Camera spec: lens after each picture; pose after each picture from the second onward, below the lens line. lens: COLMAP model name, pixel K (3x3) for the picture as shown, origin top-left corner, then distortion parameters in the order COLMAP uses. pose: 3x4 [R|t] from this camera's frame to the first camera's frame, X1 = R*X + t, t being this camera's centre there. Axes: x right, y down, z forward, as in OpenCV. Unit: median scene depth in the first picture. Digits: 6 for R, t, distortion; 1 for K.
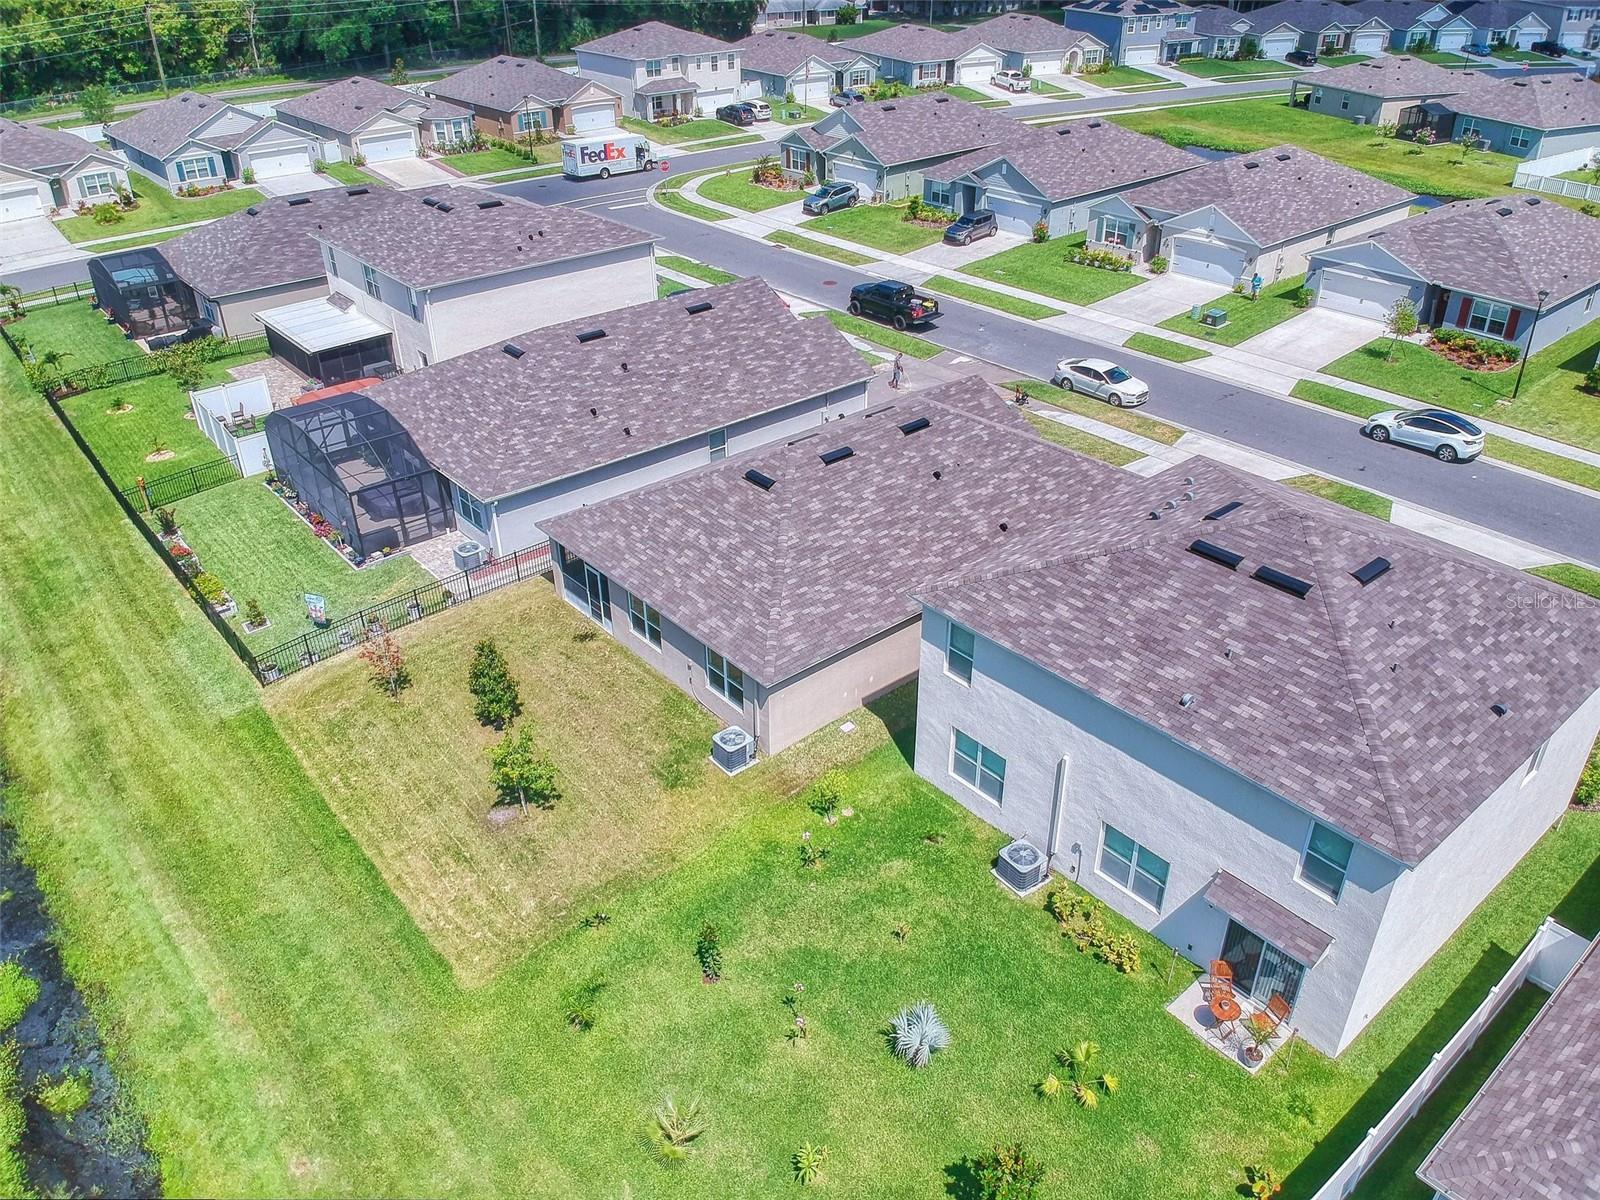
lens RADIAL K [[1173.5, 0, 800.0], [0, 1173.5, 600.0], [0, 0, 1]] dist [0.045690, -0.003636]
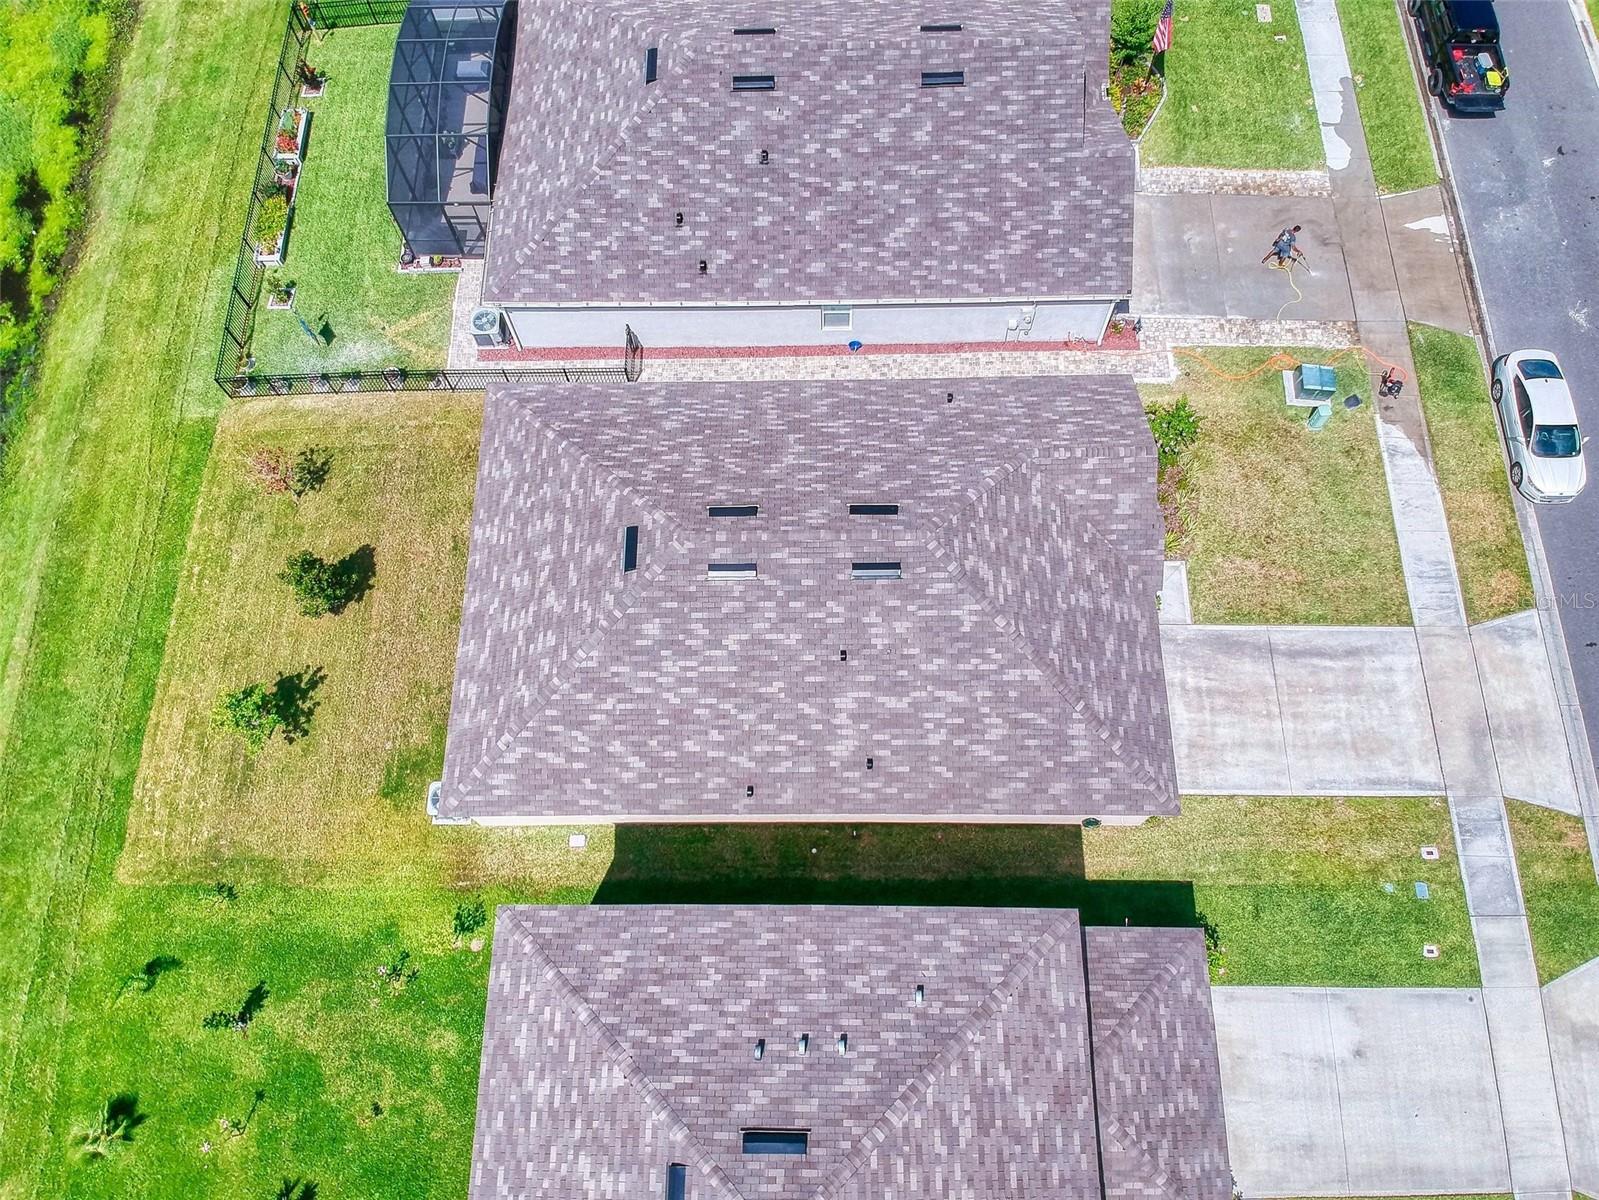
lens RADIAL K [[1244.1, 0, 799.5], [0, 1244.1, 600.0], [0, 0, 1]] dist [0.066190, -0.128325]
pose [[0.760981, 0.598695, -0.249944, 0.296825], [-0.322170, 0.683118, 0.655405, -0.698227], [0.563129, -0.418227, 0.712722, 0.471445]]
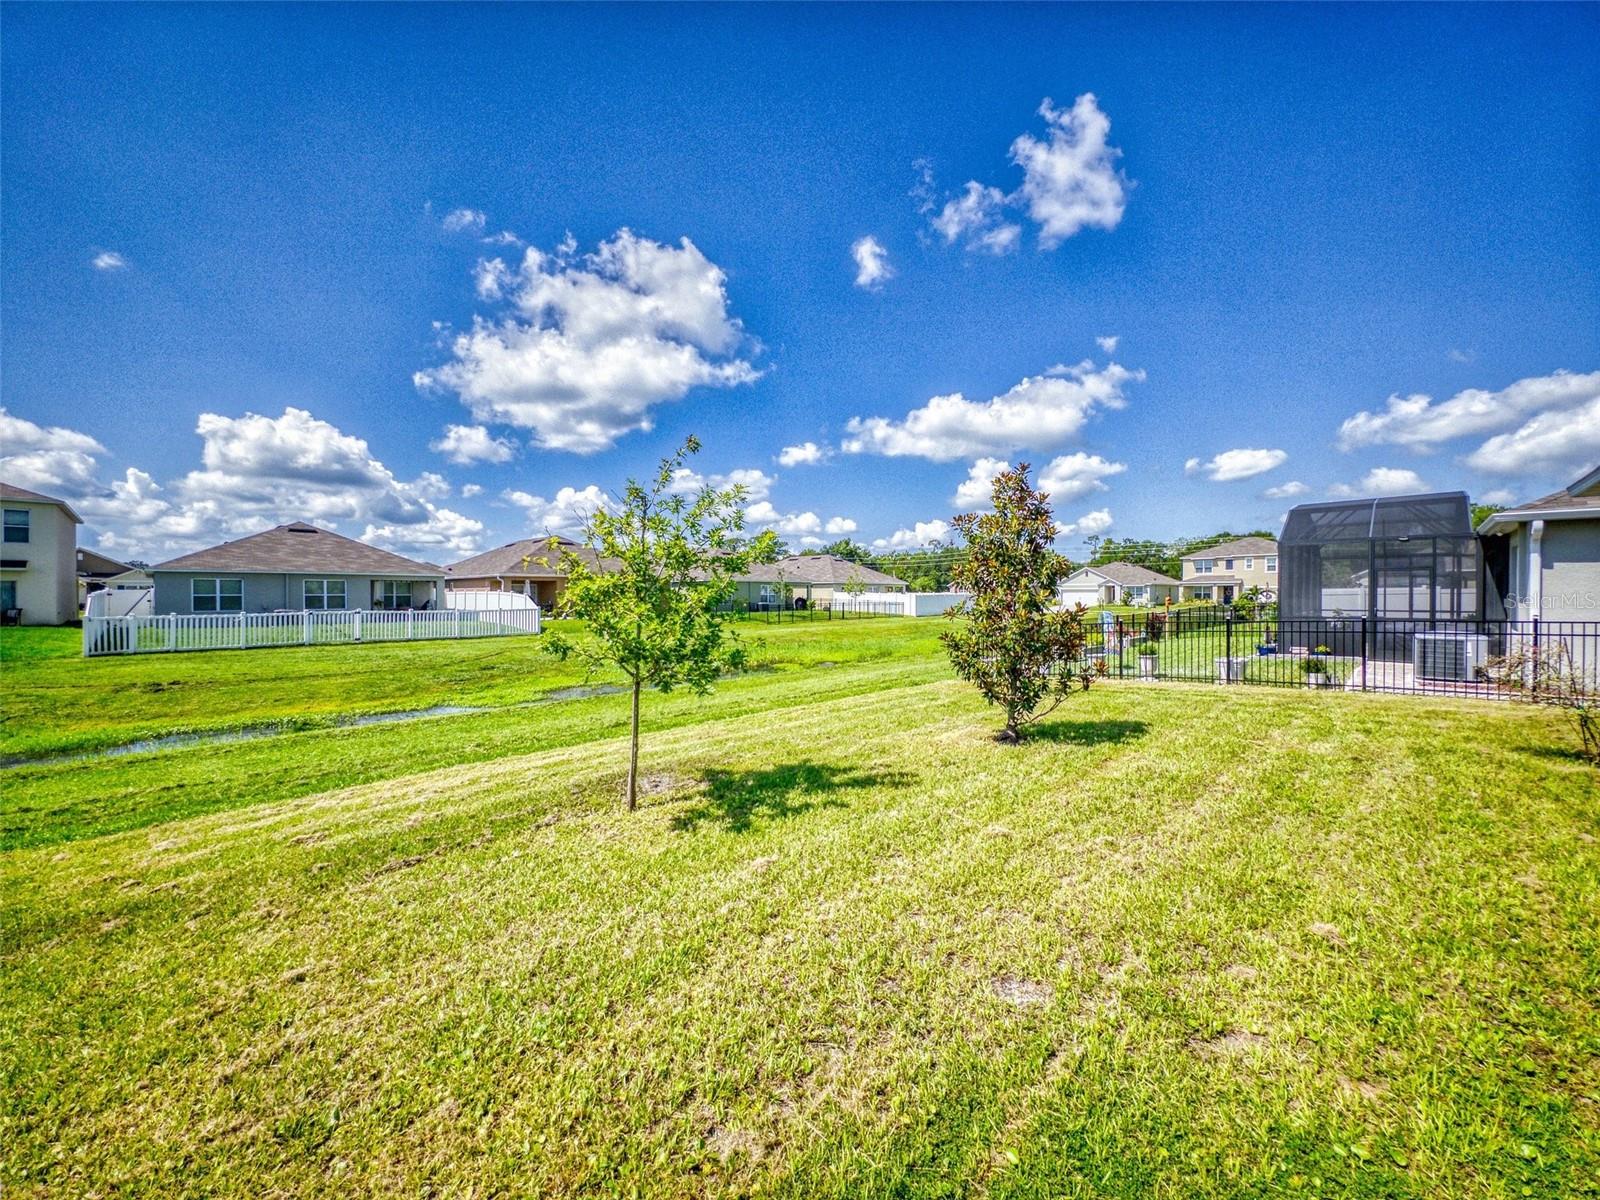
lens RADIAL K [[649.5, 0, 797.3], [0, 649.5, 634.9], [0, 0, 1]] dist [-0.001052, -0.003680]
pose [[0.117126, 0.079148, -0.989958, -0.058175], [-0.518075, 0.855306, 0.007087, 0.112478], [0.847278, 0.512042, 0.141183, 0.886939]]
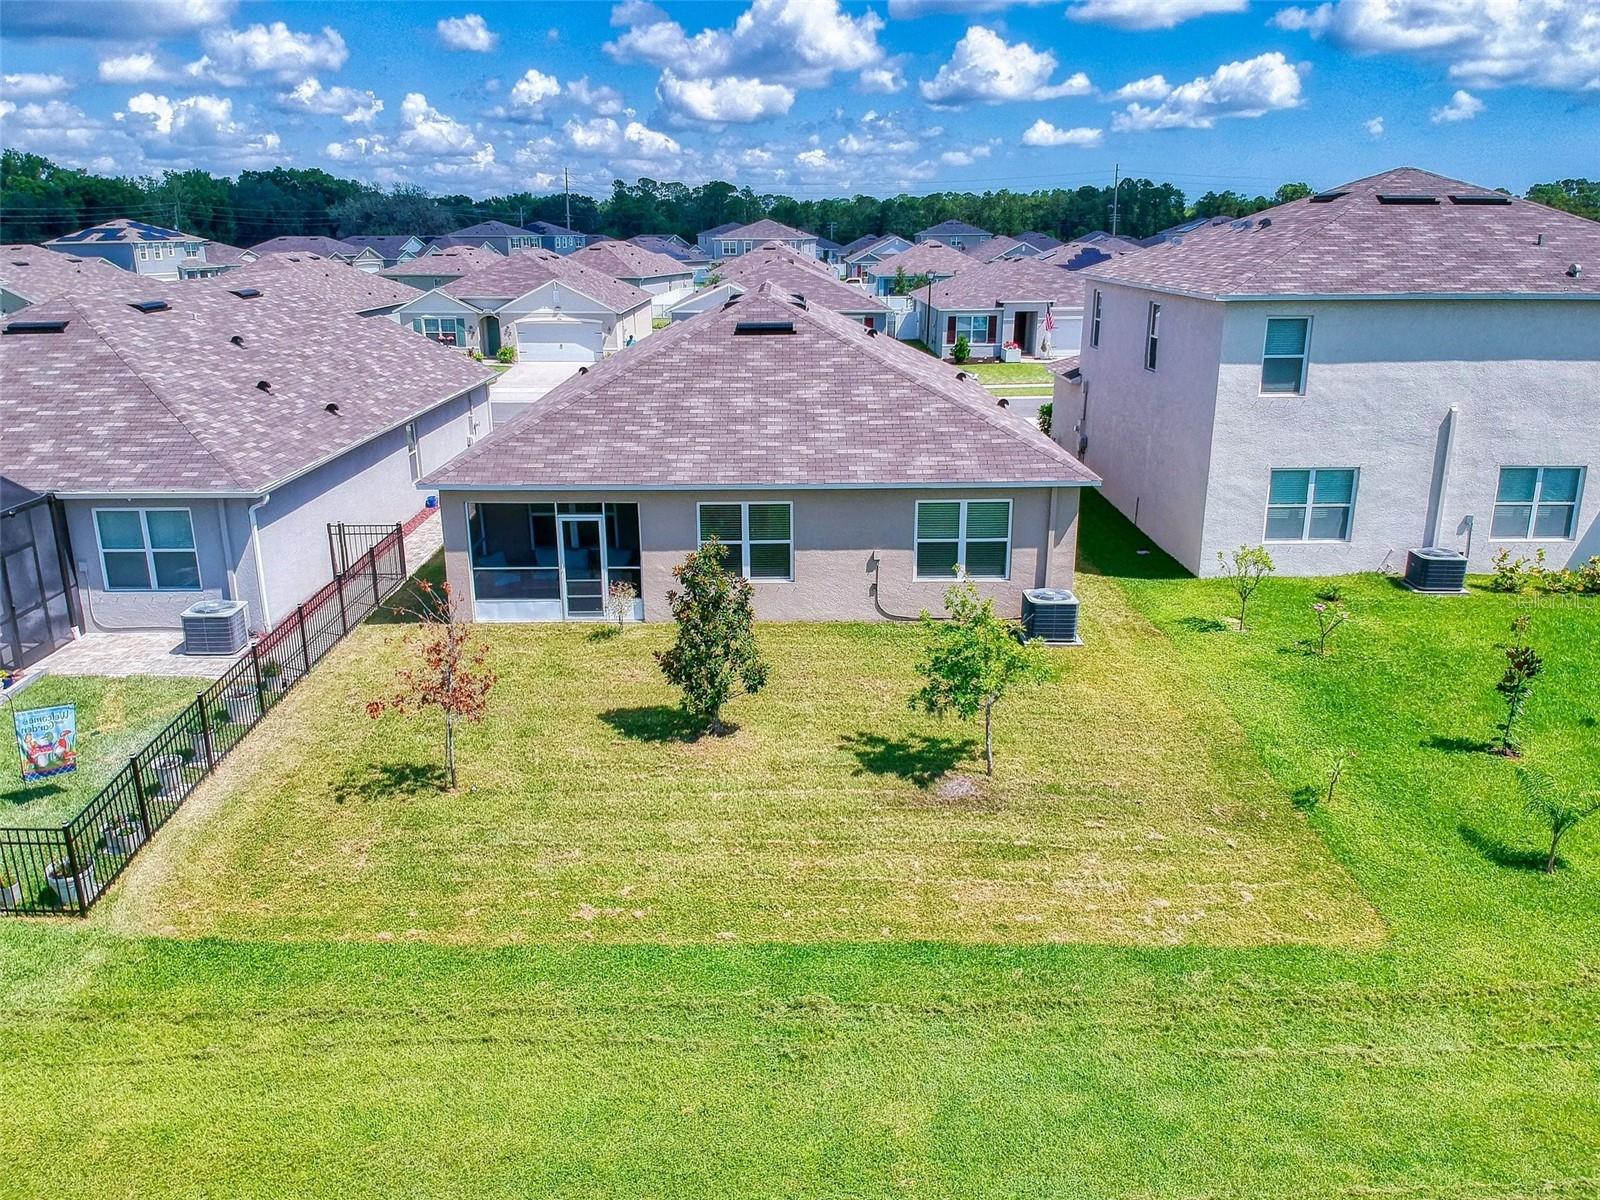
lens RADIAL K [[1216.1, 0, 780.5], [0, 1216.1, 597.4], [0, 0, 1]] dist [0.092838, -0.201198]
pose [[0.645201, -0.209846, 0.734629, -0.609965], [0.394699, 0.914840, -0.085328, 0.109117], [-0.654163, 0.345011, 0.673082, 0.597337]]
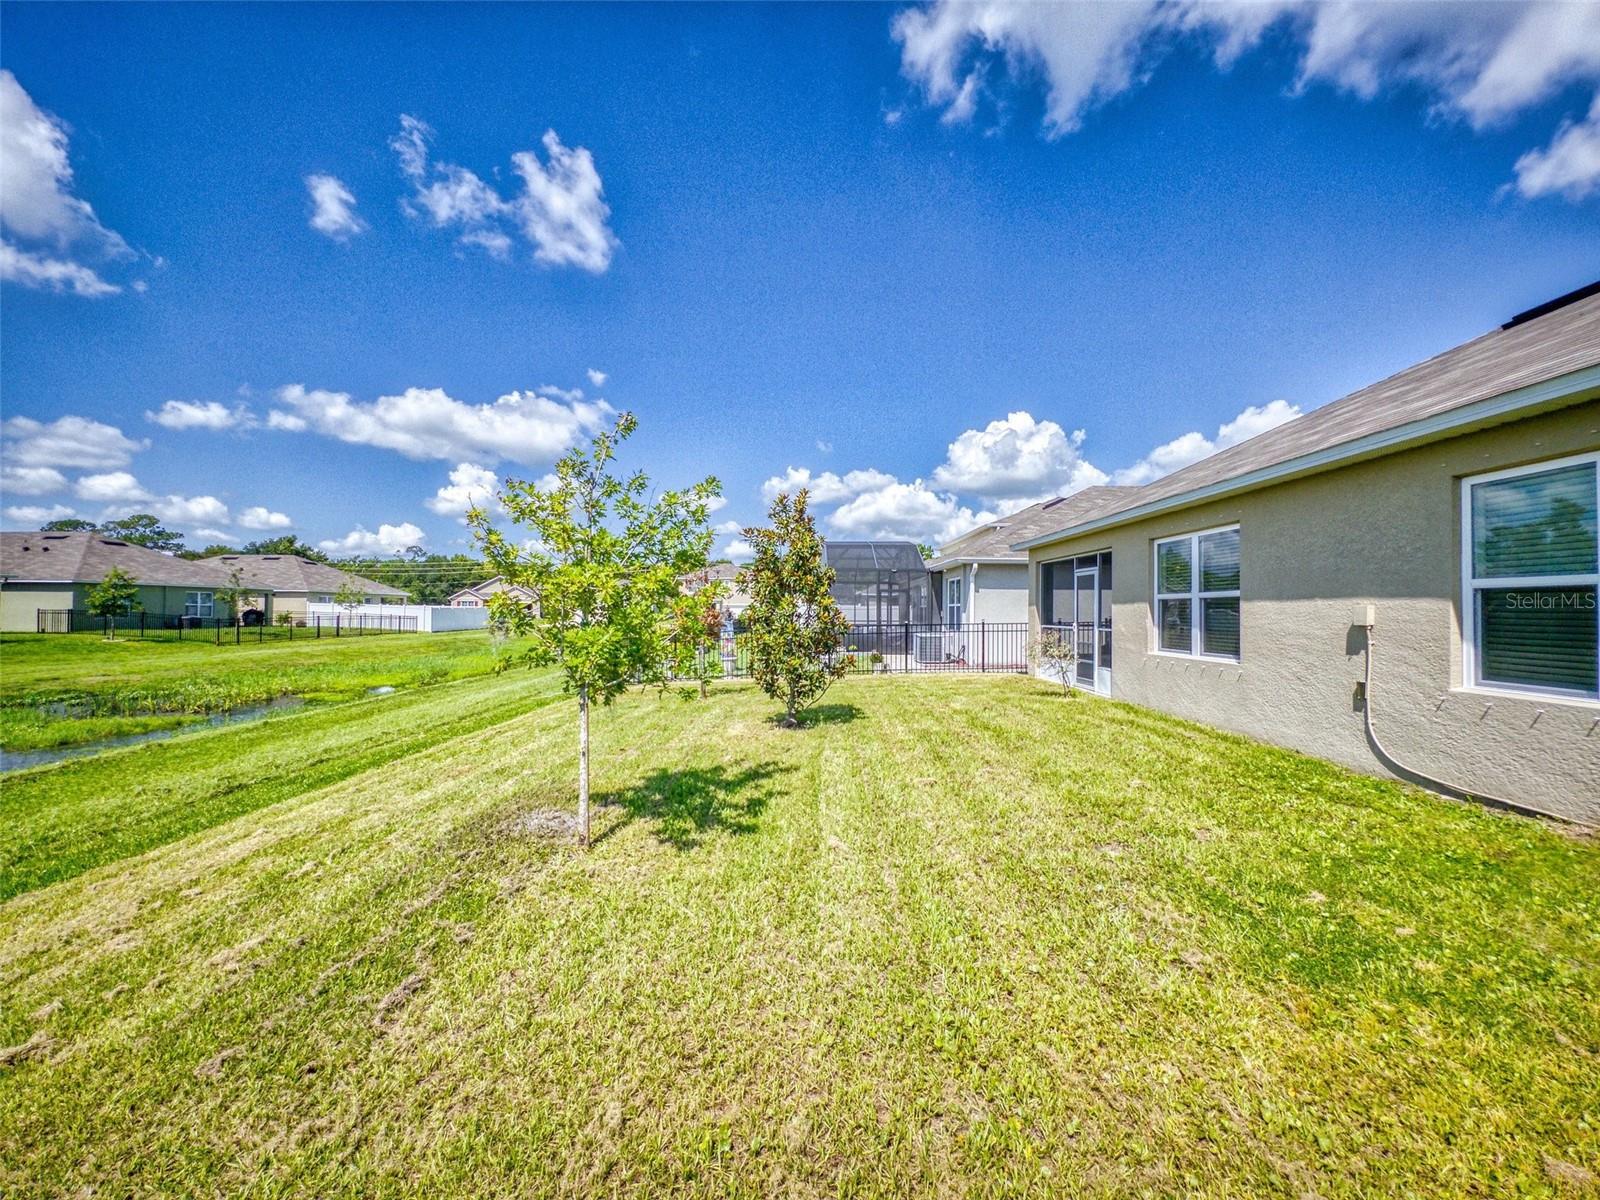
lens RADIAL K [[646.6, 0, 800.0], [0, 646.6, 600.0], [0, 0, 1]] dist [0.060336, -0.025687]
pose [[0.770306, 0.011576, -0.637569, -0.096664], [-0.349373, 0.844076, -0.406785, 0.163527], [0.533448, 0.536099, 0.654241, 0.812122]]
